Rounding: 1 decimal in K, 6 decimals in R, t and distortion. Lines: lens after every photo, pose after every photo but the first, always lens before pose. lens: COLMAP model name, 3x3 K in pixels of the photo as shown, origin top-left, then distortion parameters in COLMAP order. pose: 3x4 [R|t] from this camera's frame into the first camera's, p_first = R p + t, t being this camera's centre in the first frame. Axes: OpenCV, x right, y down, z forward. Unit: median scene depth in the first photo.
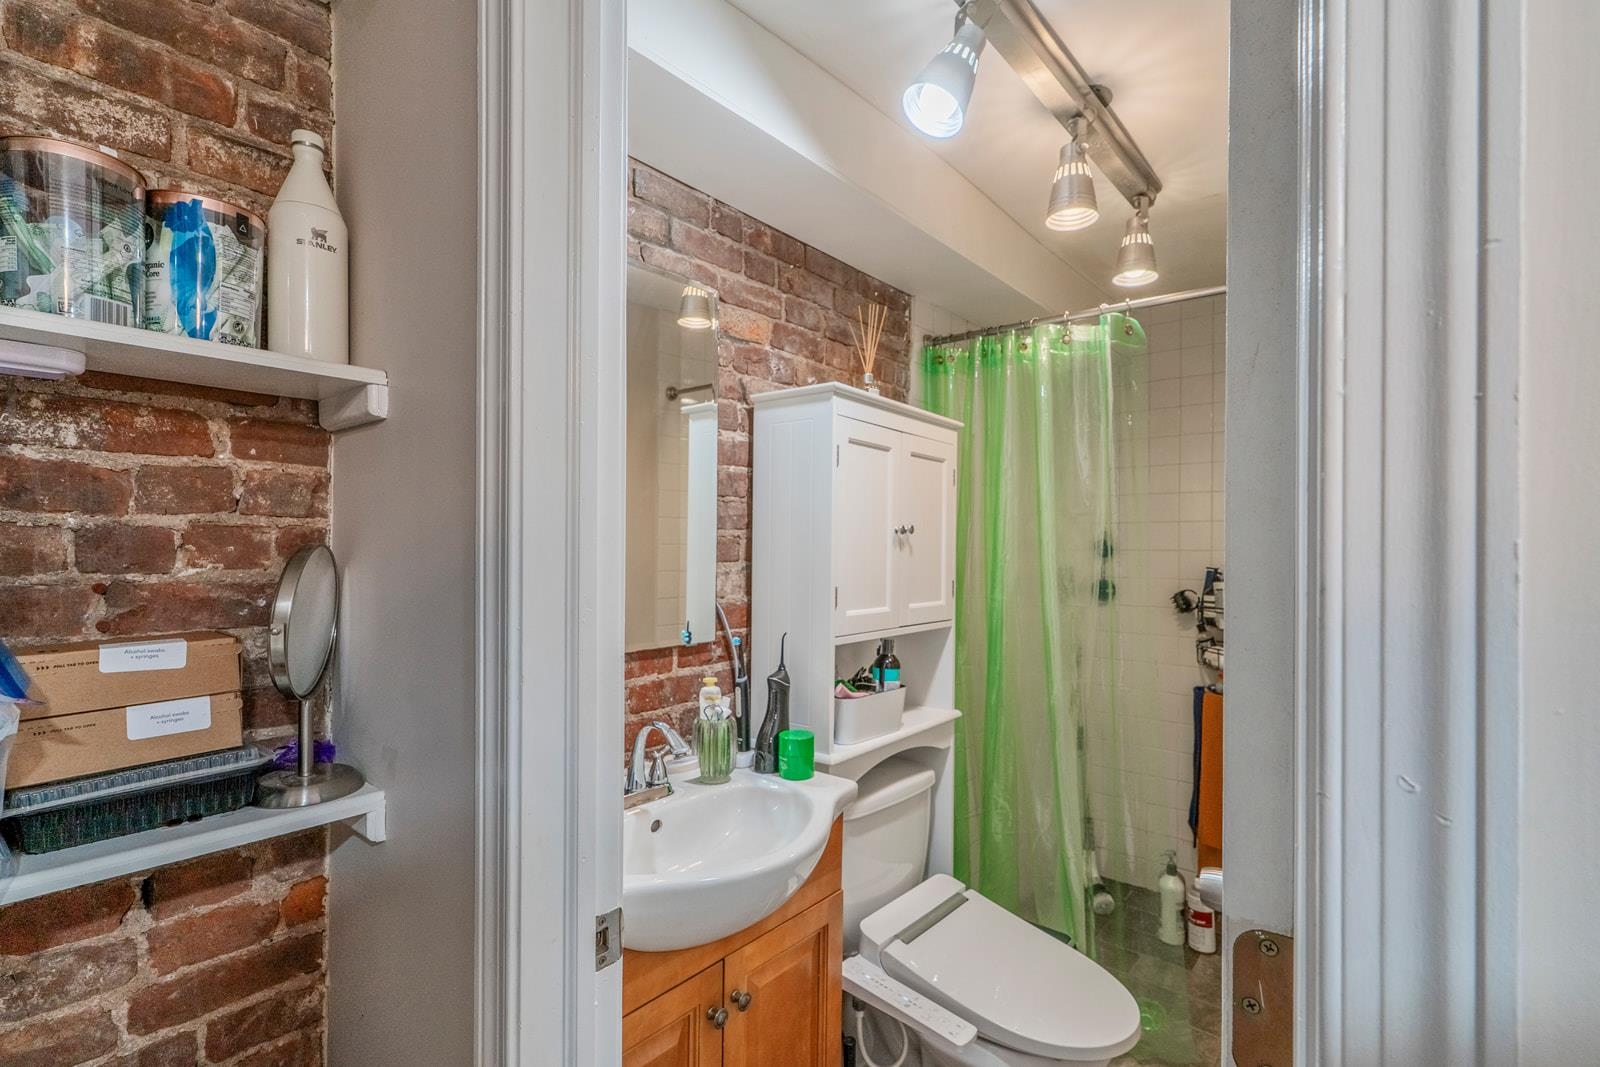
lens RADIAL K [[746.3, 0, 791.2], [0, 746.3, 554.5], [0, 0, 1]] dist [0.003184, -0.000391]
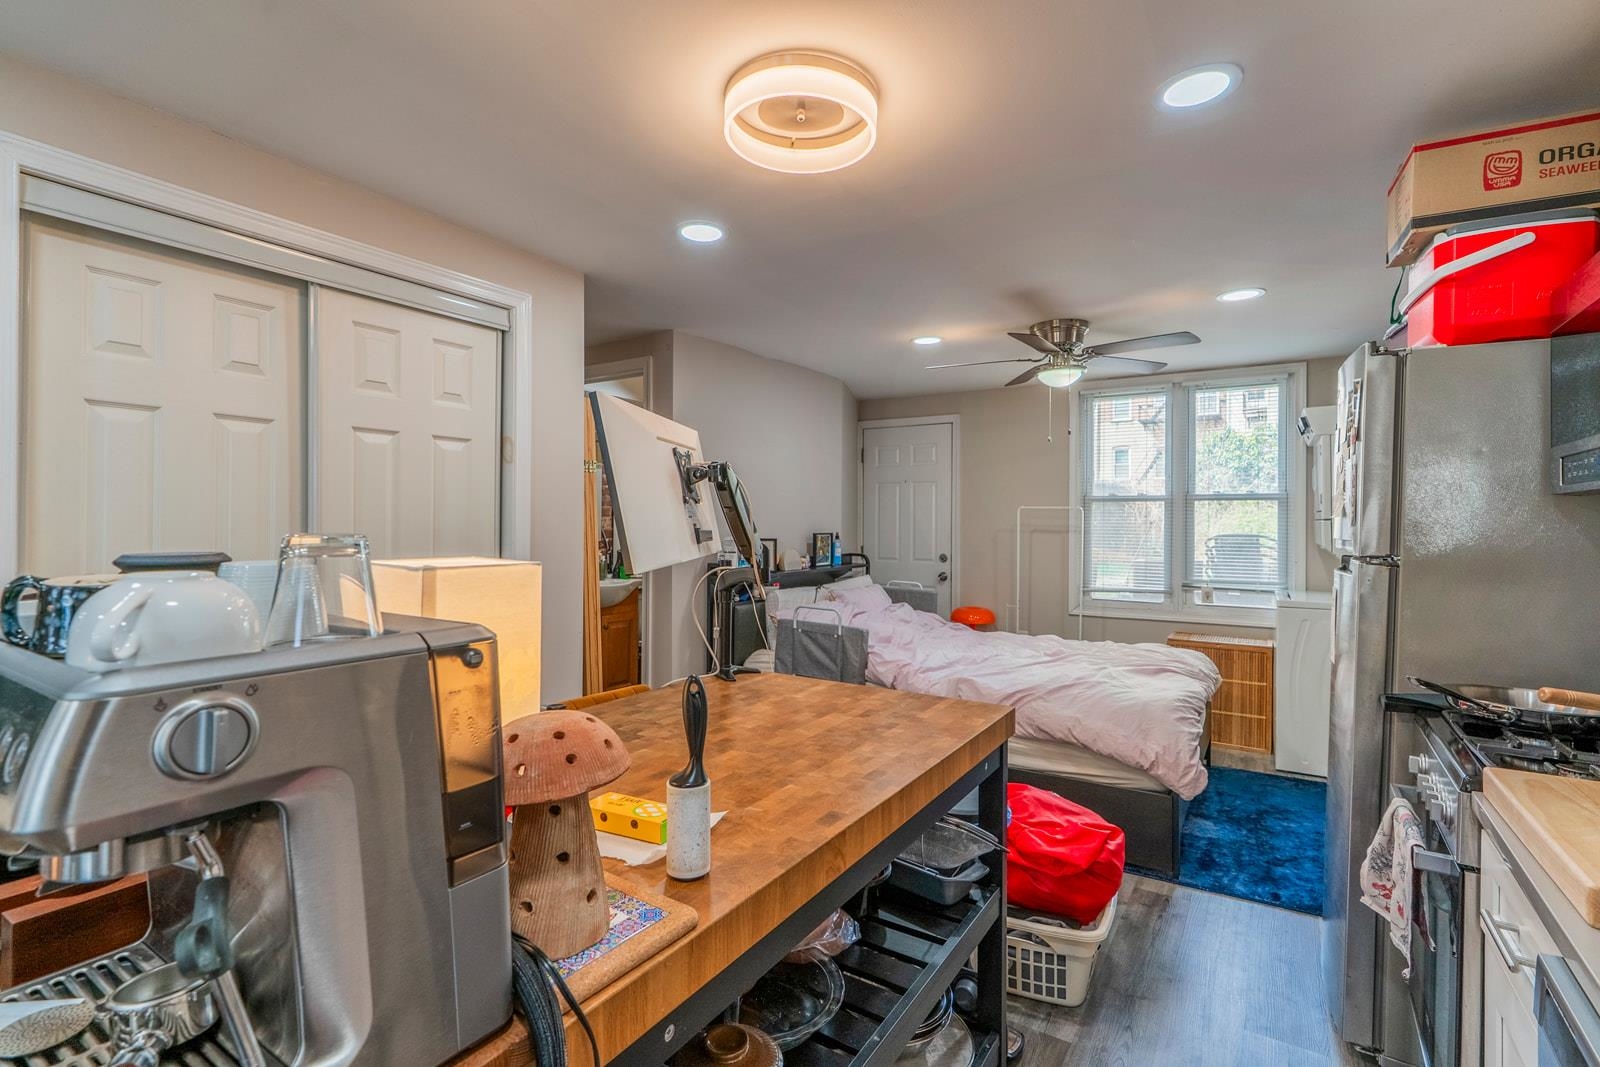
lens RADIAL K [[746.3, 0, 807.2], [0, 746.3, 528.3], [0, 0, 1]] dist [0.003184, -0.000391]
pose [[0.991601, 0.007931, 0.129093, 0.345477], [-0.008649, 0.999950, 0.005005, 0.037514], [-0.129047, -0.006080, 0.991620, -2.185584]]
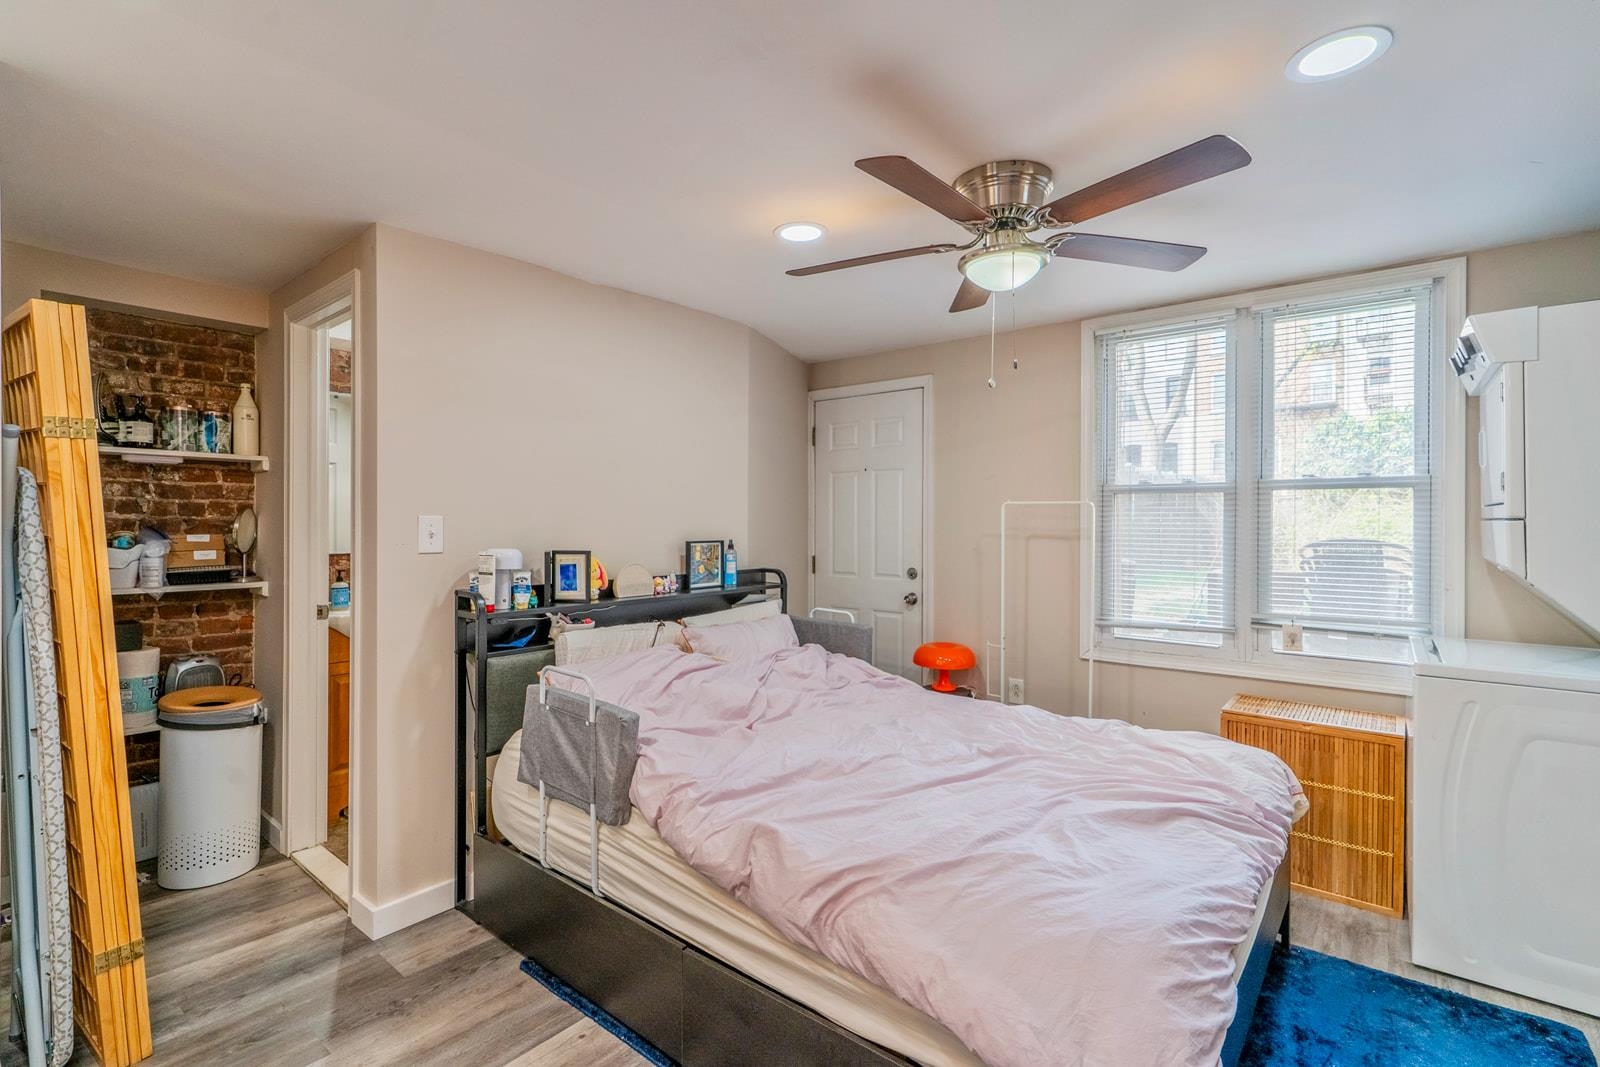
lens RADIAL K [[746.3, 0, 803.9], [0, 746.3, 531.6], [0, 0, 1]] dist [0.003184, -0.000391]
pose [[0.999887, 0.005956, 0.013798, 1.021882], [-0.006073, 0.999946, 0.008469, 0.026476], [-0.013747, -0.008551, 0.999869, -1.345807]]
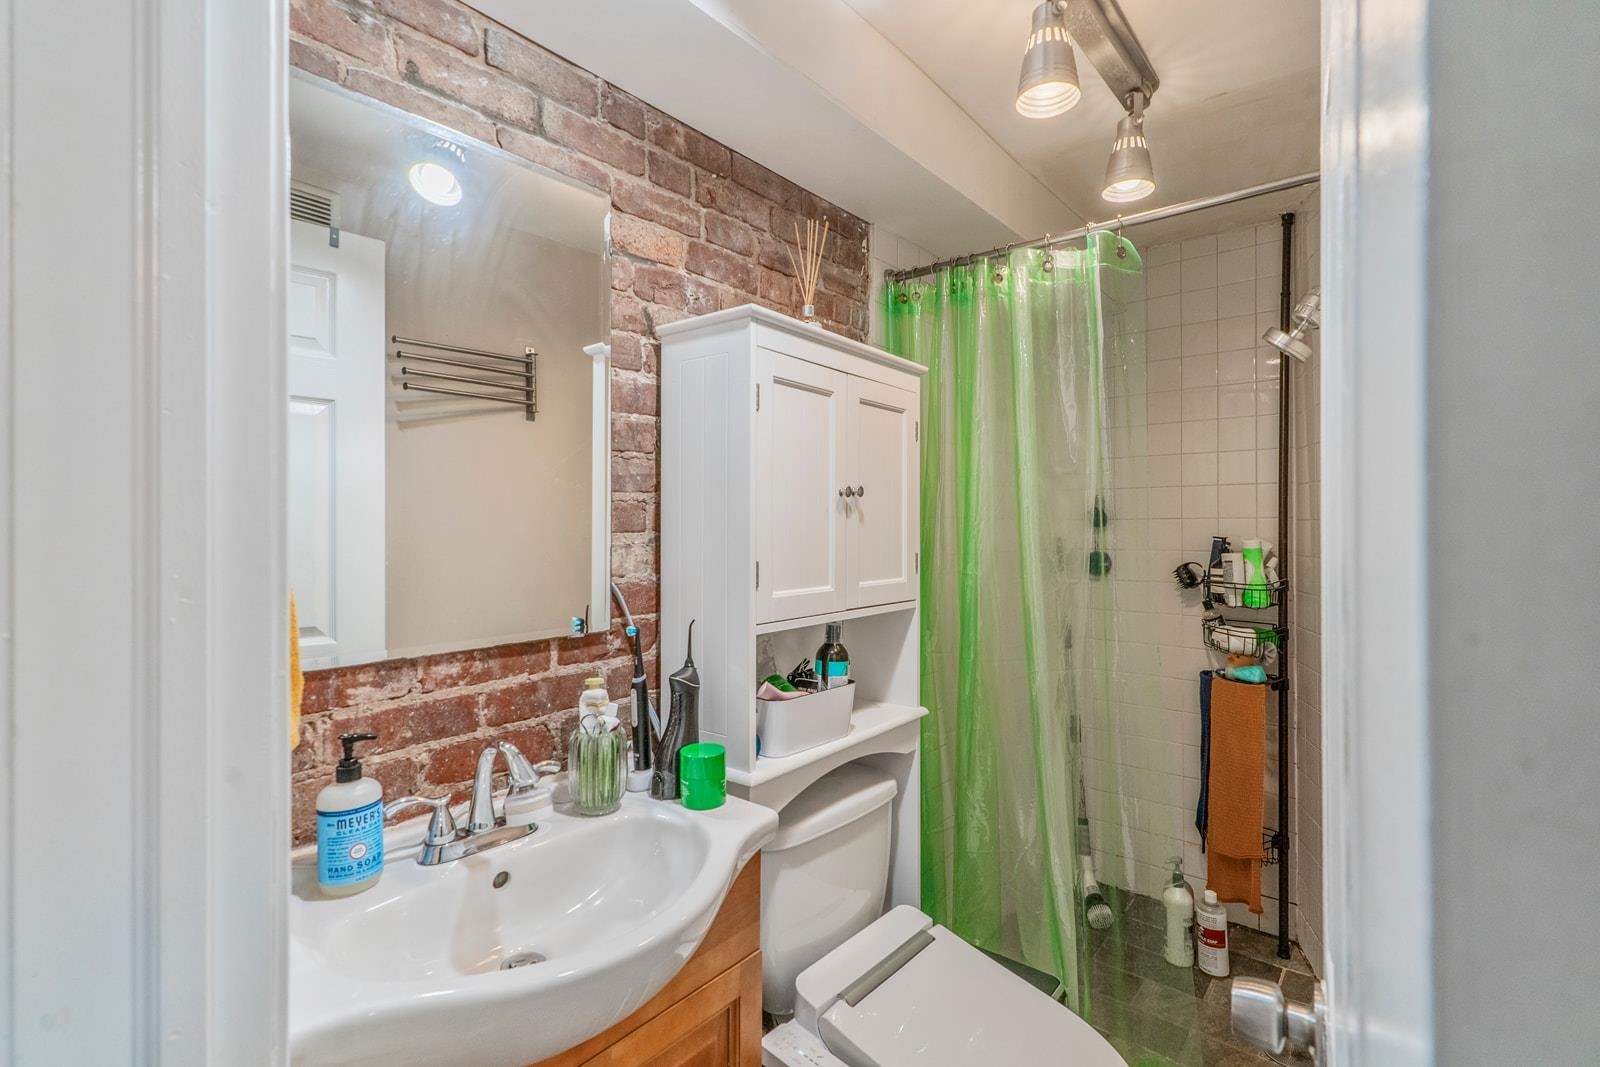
lens RADIAL K [[746.3, 0, 789.6], [0, 746.3, 530.0], [0, 0, 1]] dist [0.003184, -0.000391]
pose [[0.999952, -0.009793, 0.000716, 0.089458], [0.009795, 0.999947, -0.003102, 0.011729], [-0.000686, 0.003109, 0.999995, 0.191954]]
